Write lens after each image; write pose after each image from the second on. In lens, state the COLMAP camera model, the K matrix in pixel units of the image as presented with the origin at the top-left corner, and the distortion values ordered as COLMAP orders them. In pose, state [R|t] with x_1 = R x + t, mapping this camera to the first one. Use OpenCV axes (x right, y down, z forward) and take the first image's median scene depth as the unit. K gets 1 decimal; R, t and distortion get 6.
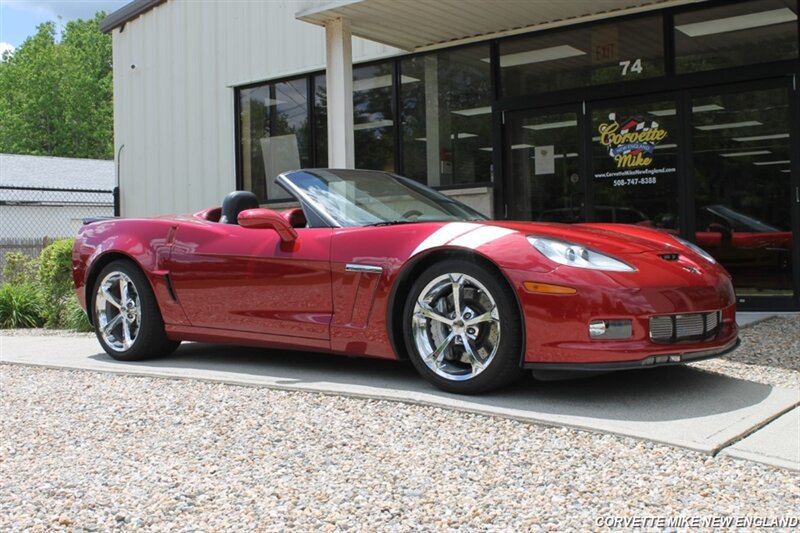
lens RADIAL K [[926.9, 0, 401.4], [0, 926.9, 265.7], [0, 0, 1]] dist [-0.084861, 0.031220]
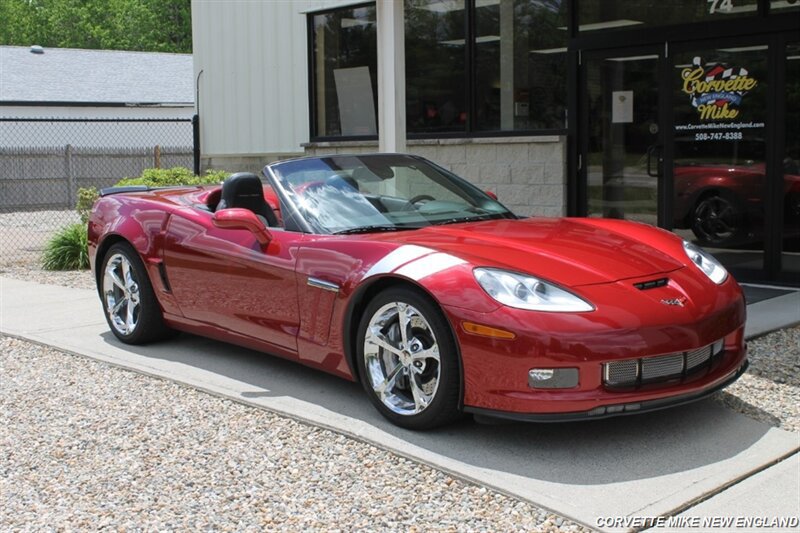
lens RADIAL K [[993.3, 0, 400.9], [0, 993.3, 267.9], [0, 0, 1]] dist [-0.086709, 0.108228]
pose [[0.987052, 0.028235, -0.157895, 0.104984], [-0.010582, 0.993703, 0.111546, -0.067991], [0.160050, -0.108430, 0.981136, 0.008283]]
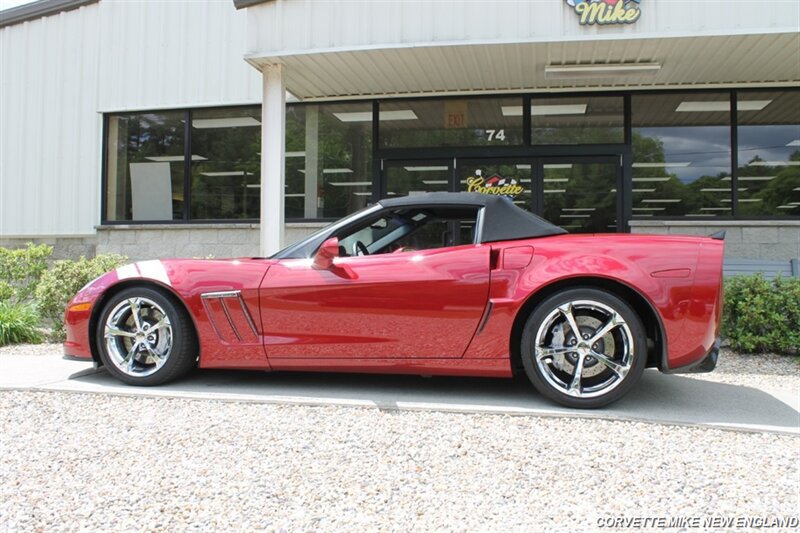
lens RADIAL K [[736.9, 0, 397.6], [0, 736.9, 265.6], [0, 0, 1]] dist [-0.155840, 0.160701]
pose [[0.906591, 0.034192, 0.420622, -0.293062], [-0.025396, 0.999326, -0.026496, -0.005472], [-0.421244, 0.013338, 0.906849, 0.141869]]
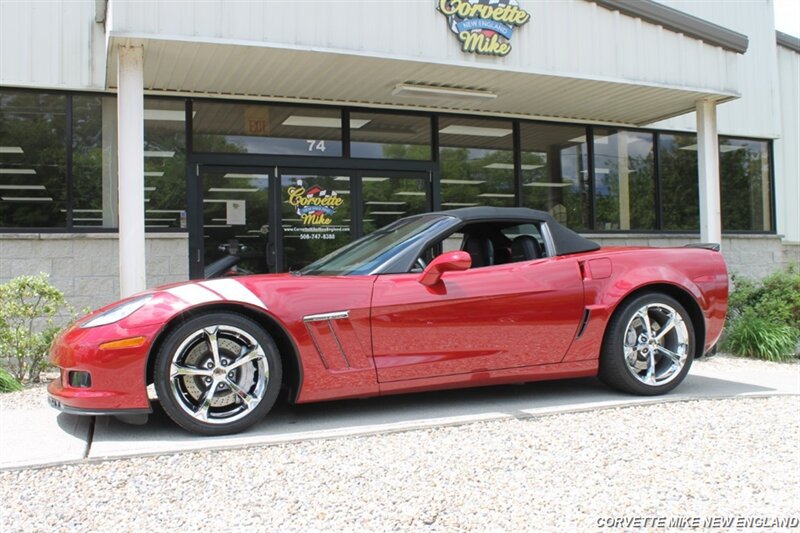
lens RADIAL K [[748.9, 0, 400.0], [0, 748.9, 265.7], [0, 0, 1]] dist [-0.151279, 0.160087]
pose [[0.526333, 0.027950, 0.849819, -0.551495], [0.016607, 0.998931, -0.043140, -0.006156], [-0.850117, 0.036819, 0.525306, 0.374026]]
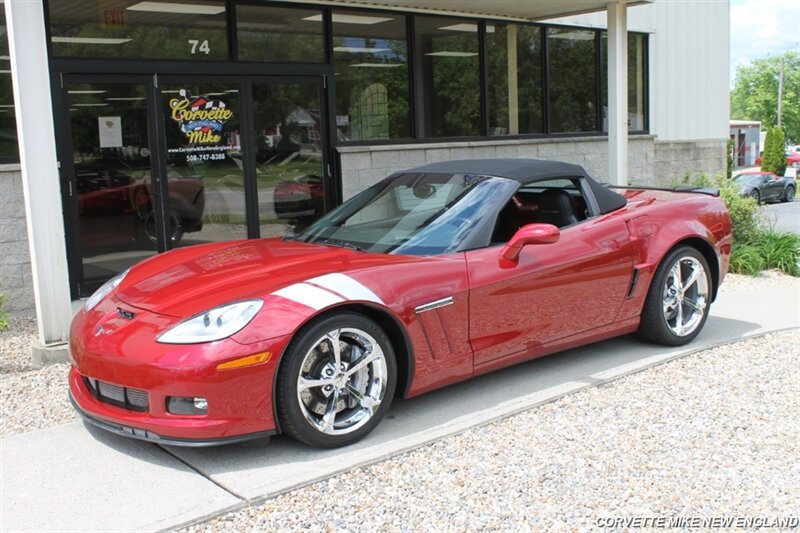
lens RADIAL K [[871.3, 0, 399.4], [0, 871.3, 268.1], [0, 0, 1]] dist [-0.141261, 0.255979]
pose [[0.237920, -0.127587, 0.962869, -0.665110], [0.041272, 0.991768, 0.121218, -0.076466], [-0.970408, 0.010899, 0.241227, 0.549500]]
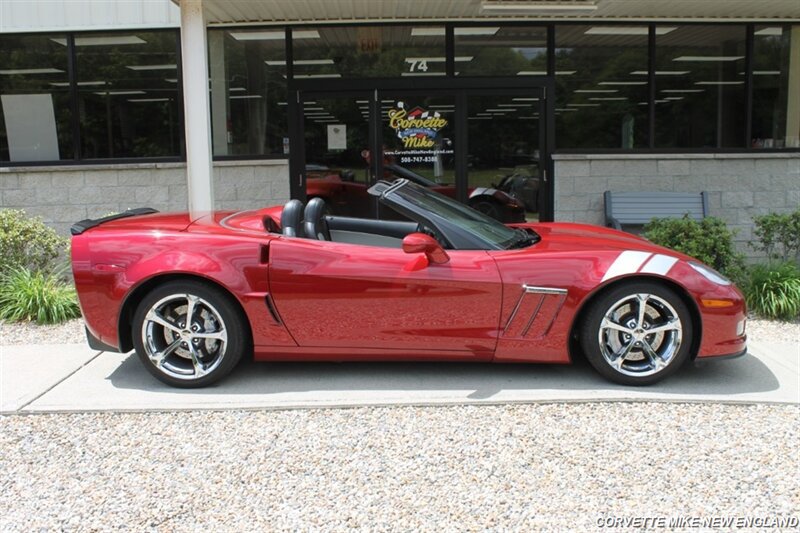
lens RADIAL K [[767.9, 0, 399.4], [0, 767.9, 267.0], [0, 0, 1]] dist [-0.150782, 0.169610]
pose [[0.793532, -0.078935, 0.603387, -0.401296], [0.003537, 0.992133, 0.125139, -0.077085], [-0.608518, -0.097168, 0.787568, 0.192907]]
